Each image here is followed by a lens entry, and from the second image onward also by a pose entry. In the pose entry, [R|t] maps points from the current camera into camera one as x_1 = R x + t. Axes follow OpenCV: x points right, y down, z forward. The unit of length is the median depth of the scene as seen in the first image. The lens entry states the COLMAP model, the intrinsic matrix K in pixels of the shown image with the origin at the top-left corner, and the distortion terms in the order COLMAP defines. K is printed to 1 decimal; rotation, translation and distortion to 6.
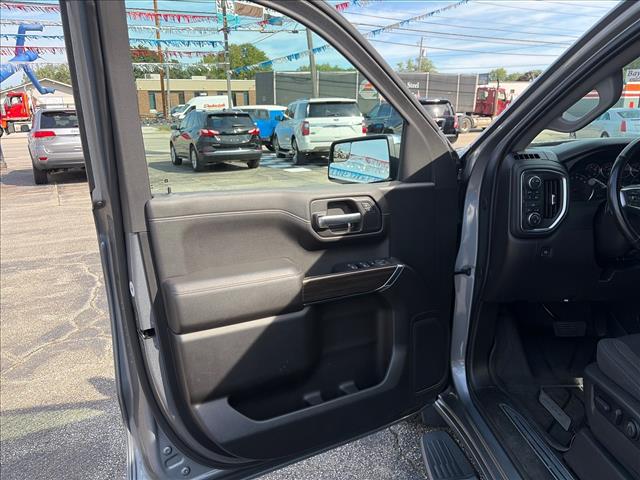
lens RADIAL K [[486.4, 0, 323.4], [0, 486.4, 242.3], [0, 0, 1]] dist [0.048175, -0.077645]
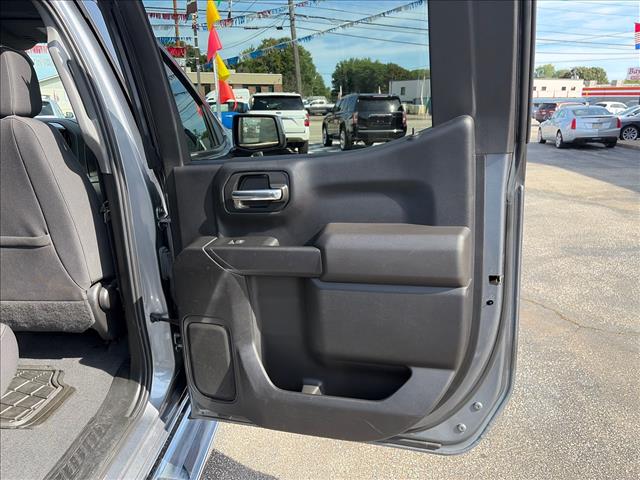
lens RADIAL K [[486.4, 0, 323.4], [0, 486.4, 242.3], [0, 0, 1]] dist [0.048175, -0.077645]
pose [[0.996020, 0.038281, -0.080486, 0.179427], [-0.037425, 0.999226, 0.012119, 0.011466], [0.080887, -0.009058, 0.996682, -0.044278]]
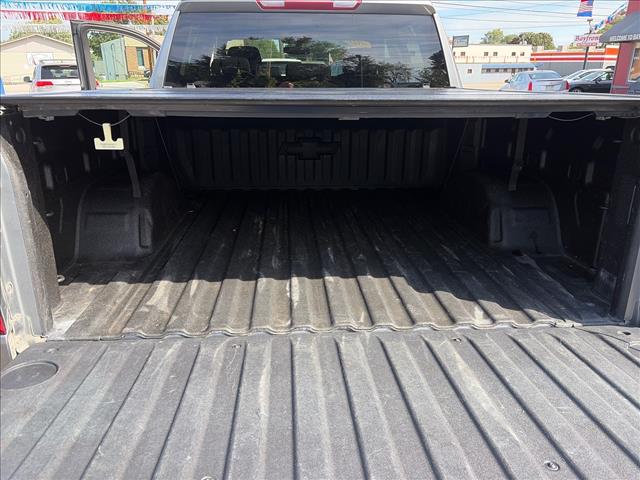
lens RADIAL K [[492.4, 0, 318.1], [0, 492.4, 240.3], [0, 0, 1]] dist [0.005099, -0.007404]
pose [[0.999871, 0.015473, 0.004251, 0.093494], [-0.015731, 0.997464, 0.069418, 0.055475], [-0.003166, -0.069476, 0.997579, -0.201351]]
